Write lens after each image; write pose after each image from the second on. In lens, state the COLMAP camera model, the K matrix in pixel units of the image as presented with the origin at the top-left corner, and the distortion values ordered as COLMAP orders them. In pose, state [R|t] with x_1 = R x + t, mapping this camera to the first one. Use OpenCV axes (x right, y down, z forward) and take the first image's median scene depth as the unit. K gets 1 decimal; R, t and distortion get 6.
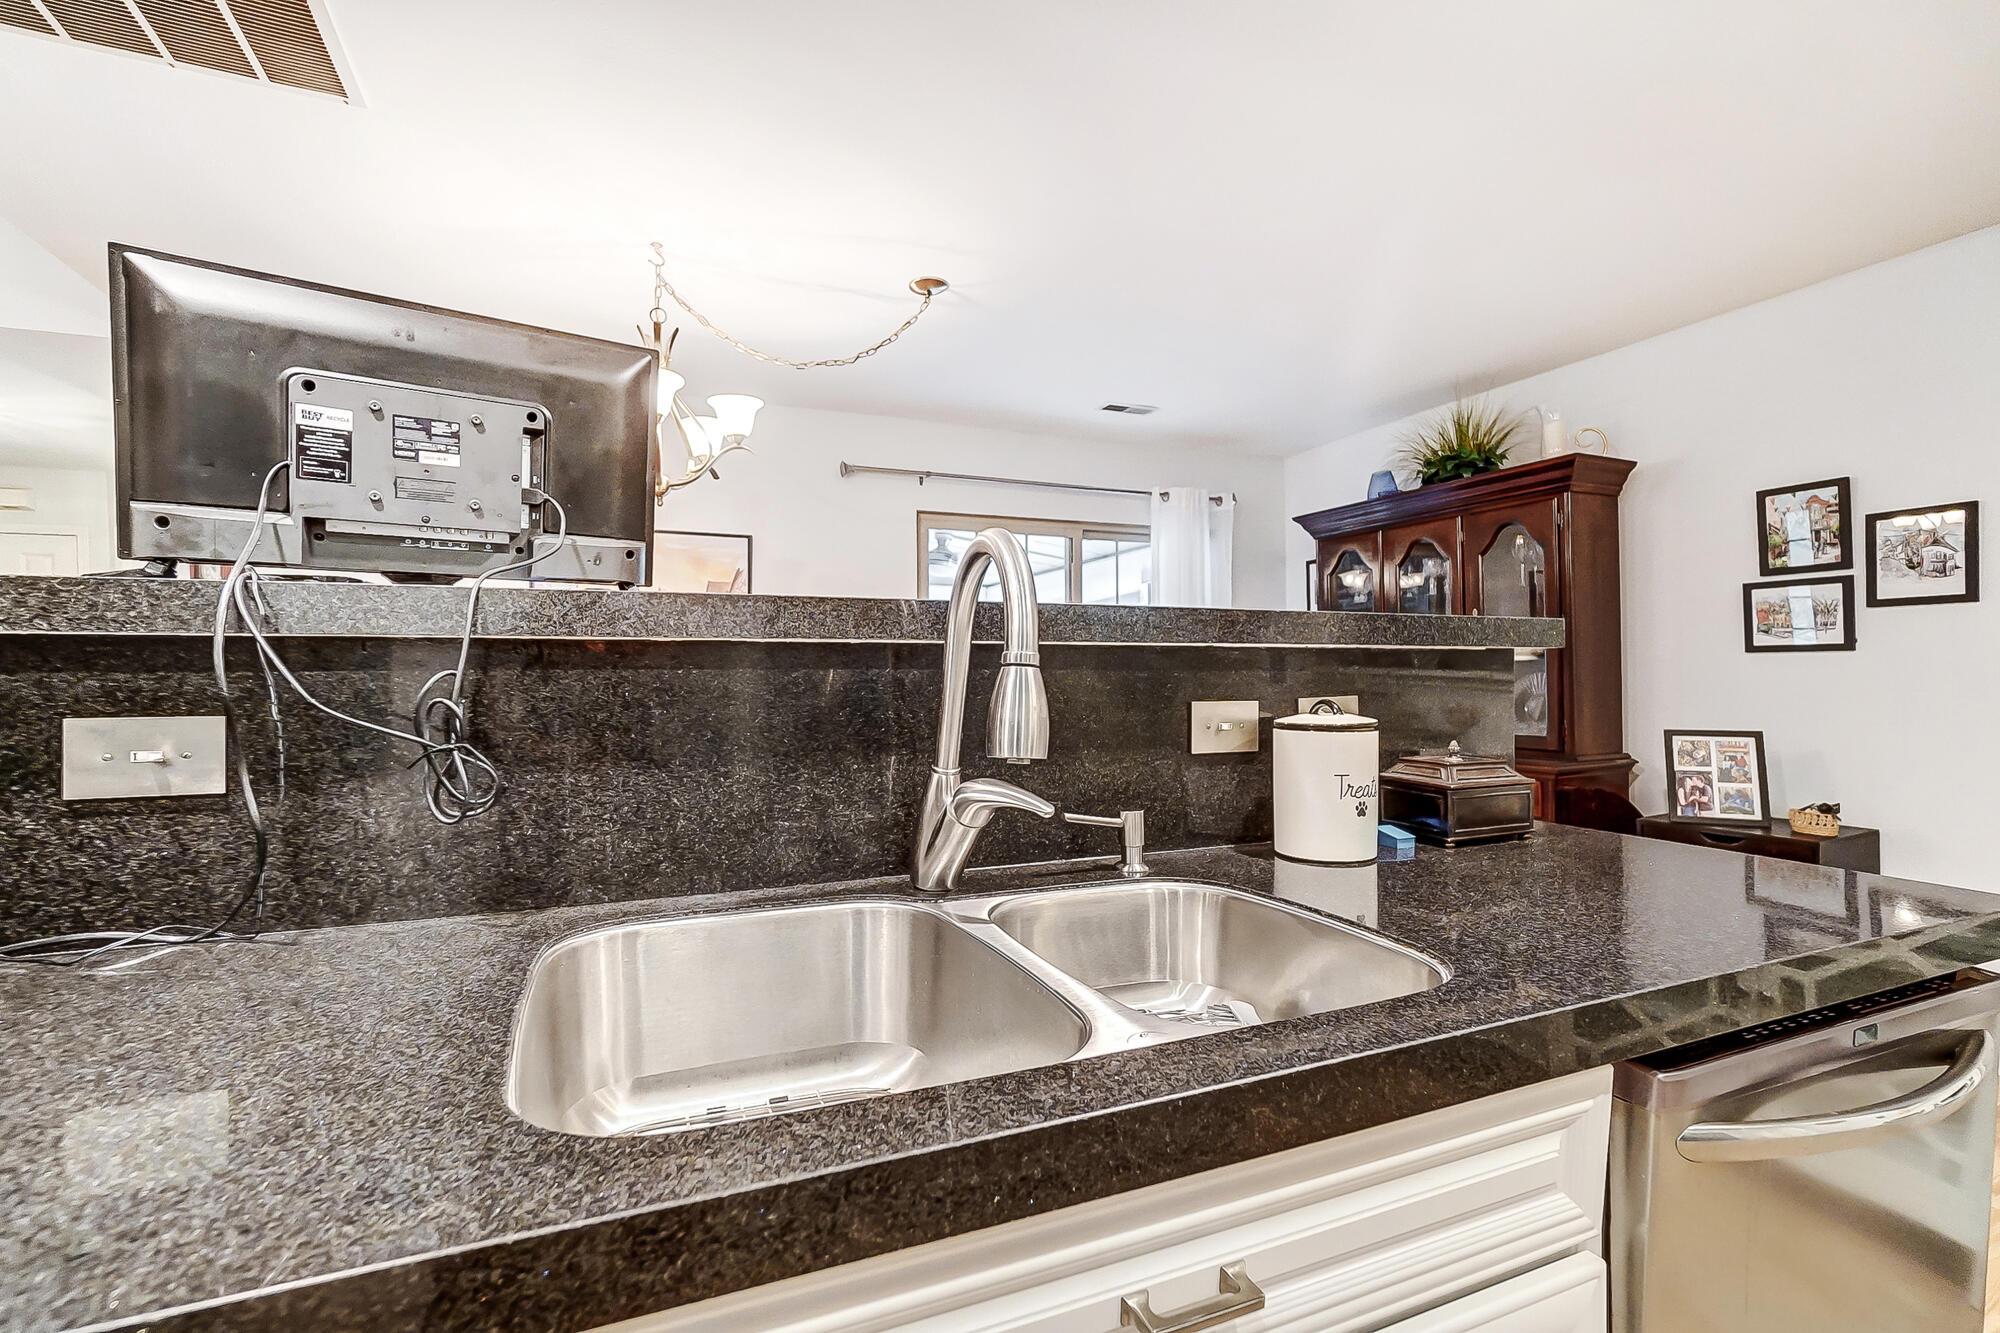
lens RADIAL K [[901.4, 0, 993.9], [0, 901.4, 673.6], [0, 0, 1]] dist [-0.000208, 0.000189]
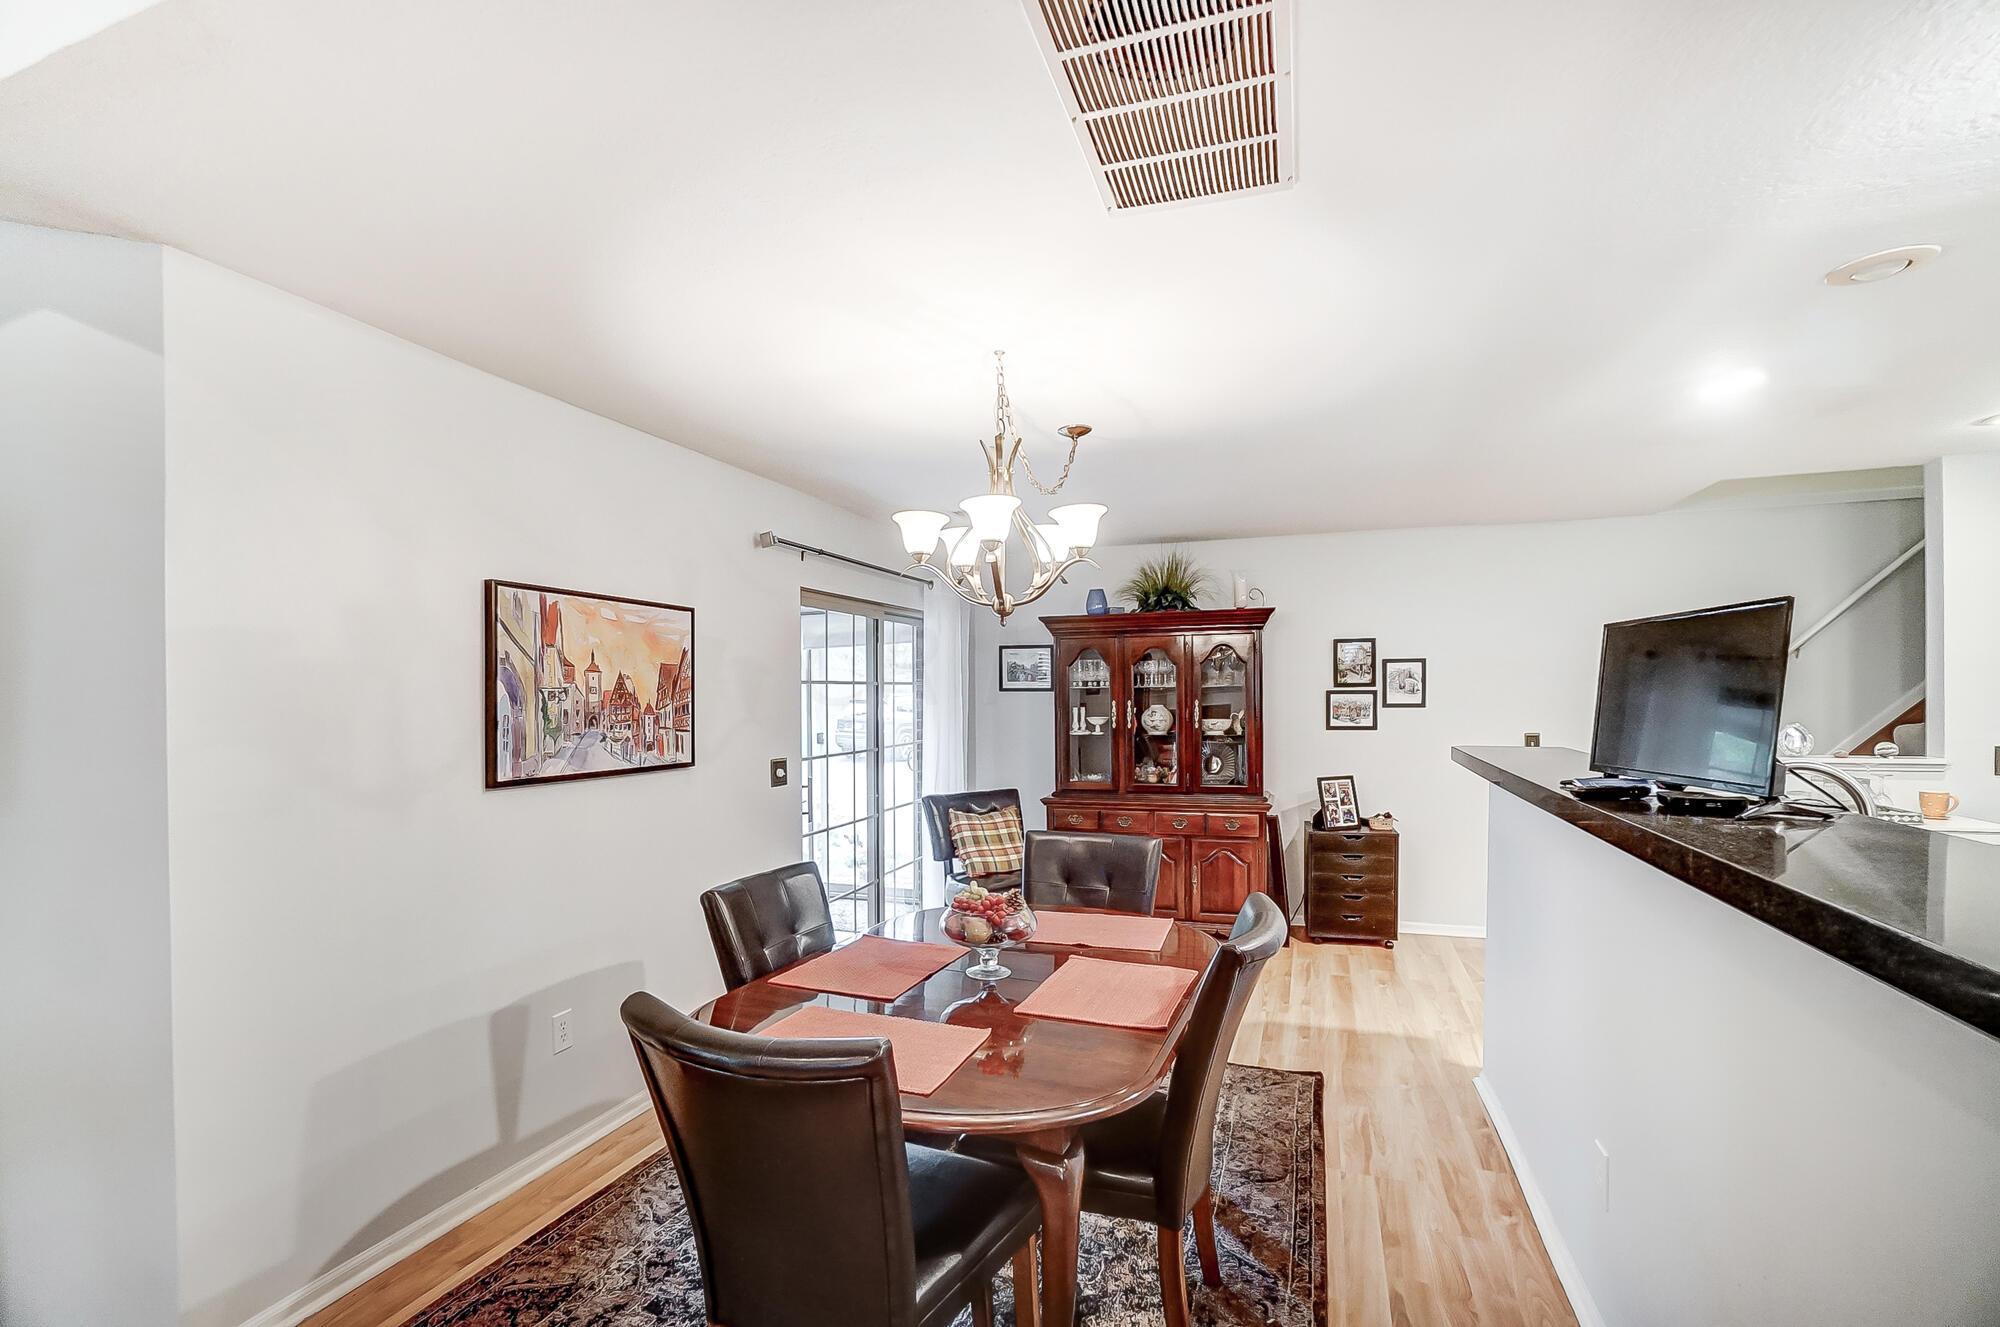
lens RADIAL K [[907.8, 0, 1002.9], [0, 907.8, 701.2], [0, 0, 1]] dist [-0.061911, 0.000101]
pose [[0.672604, -0.006317, 0.739975, -0.948754], [0.002287, 0.999977, 0.006459, -0.098011], [-0.739999, -0.002652, 0.672603, 0.306419]]
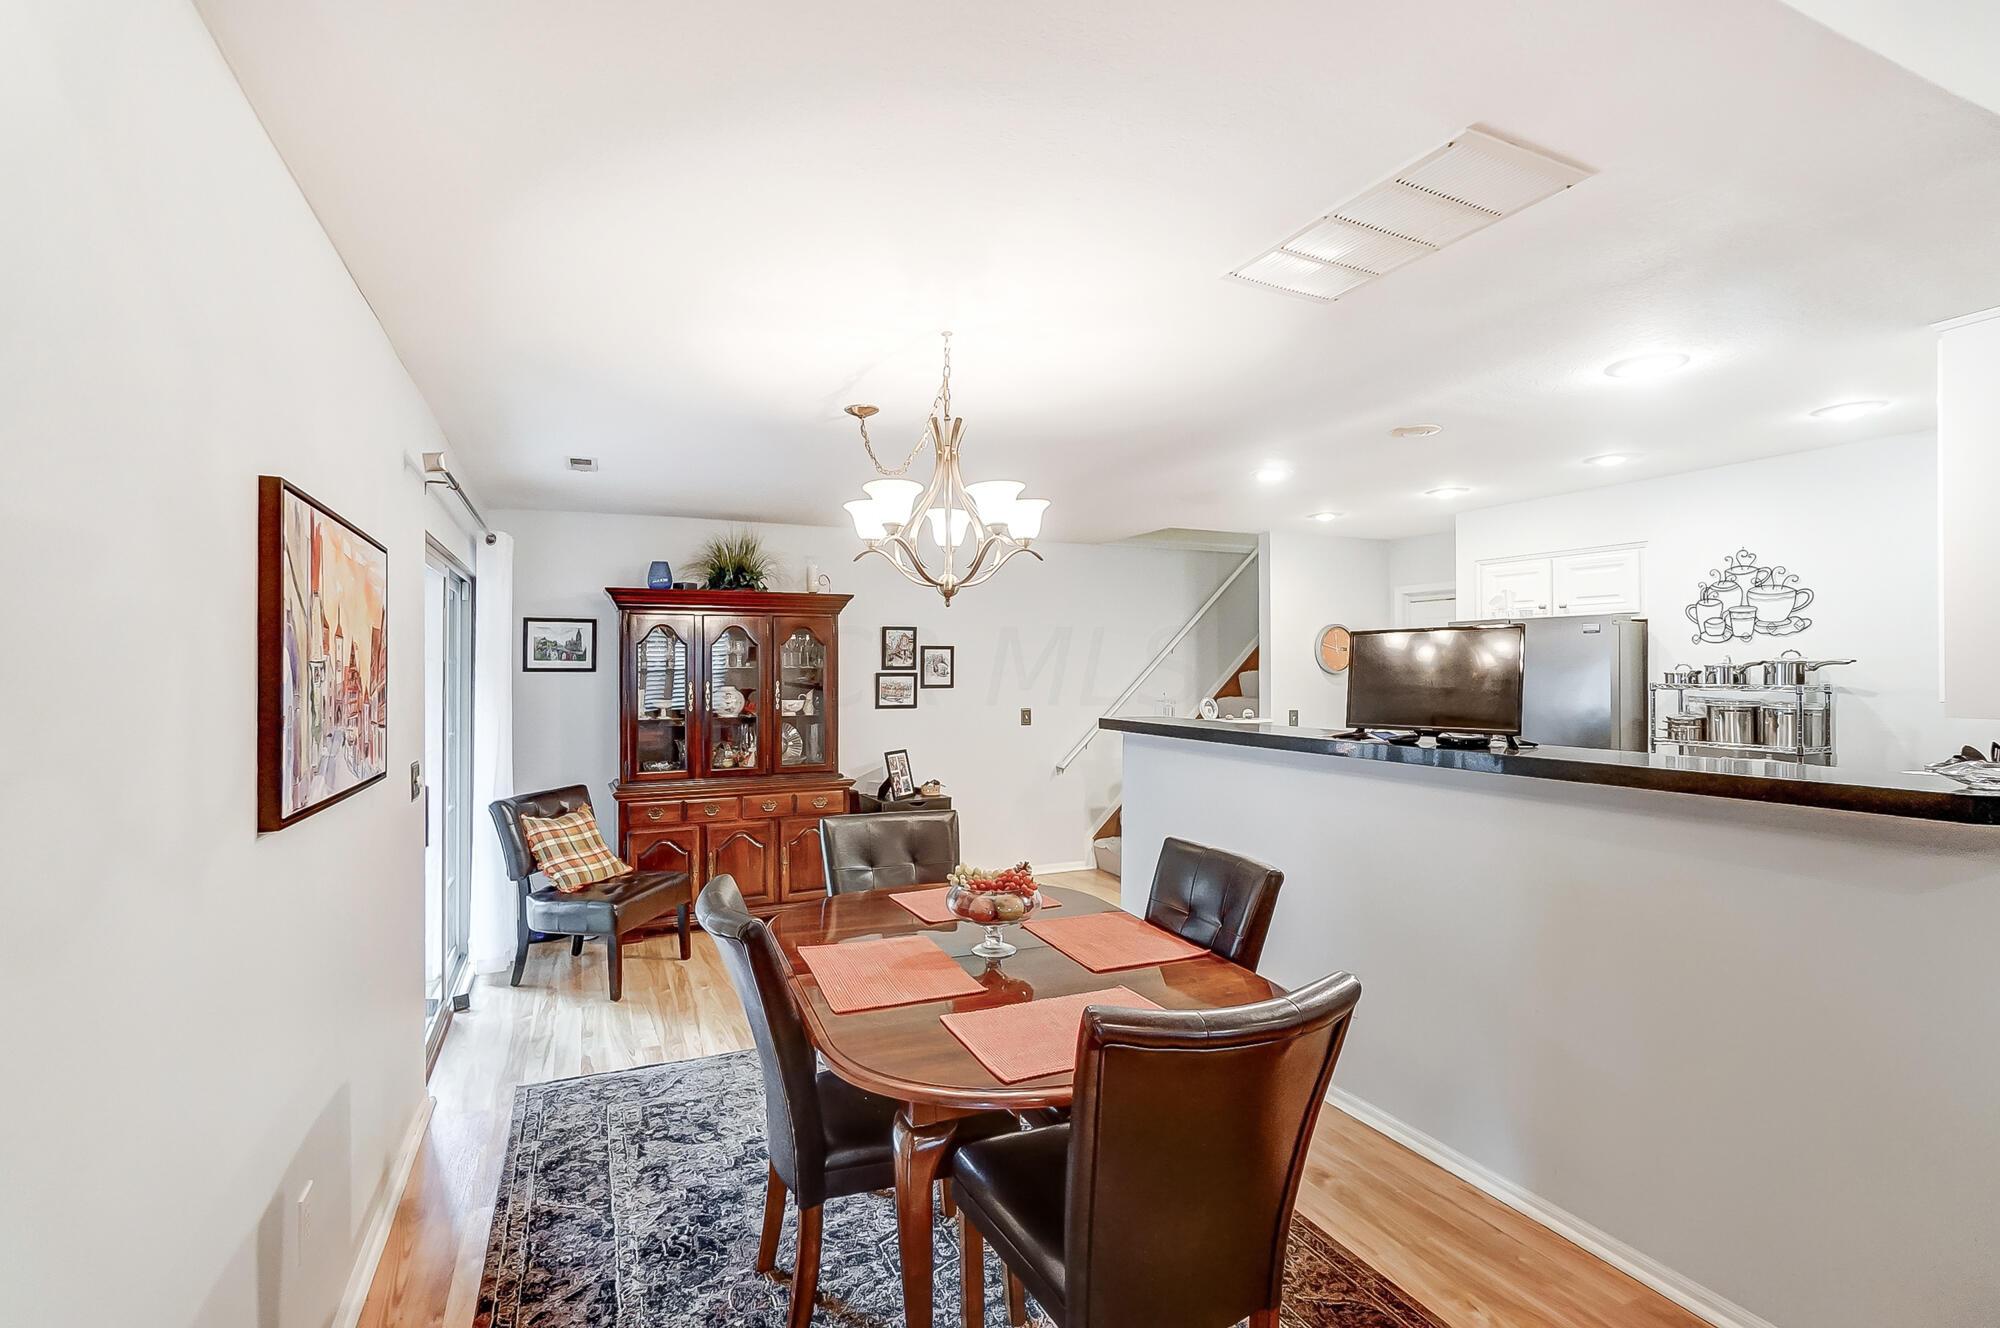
lens RADIAL K [[901.4, 0, 993.9], [0, 901.4, 671.1], [0, 0, 1]] dist [-0.000208, 0.000189]
pose [[-0.022914, 0.006831, 0.999714, -1.167535], [-0.000670, 0.999976, -0.006849, -0.097078], [-0.999737, -0.000827, -0.022909, 0.847507]]
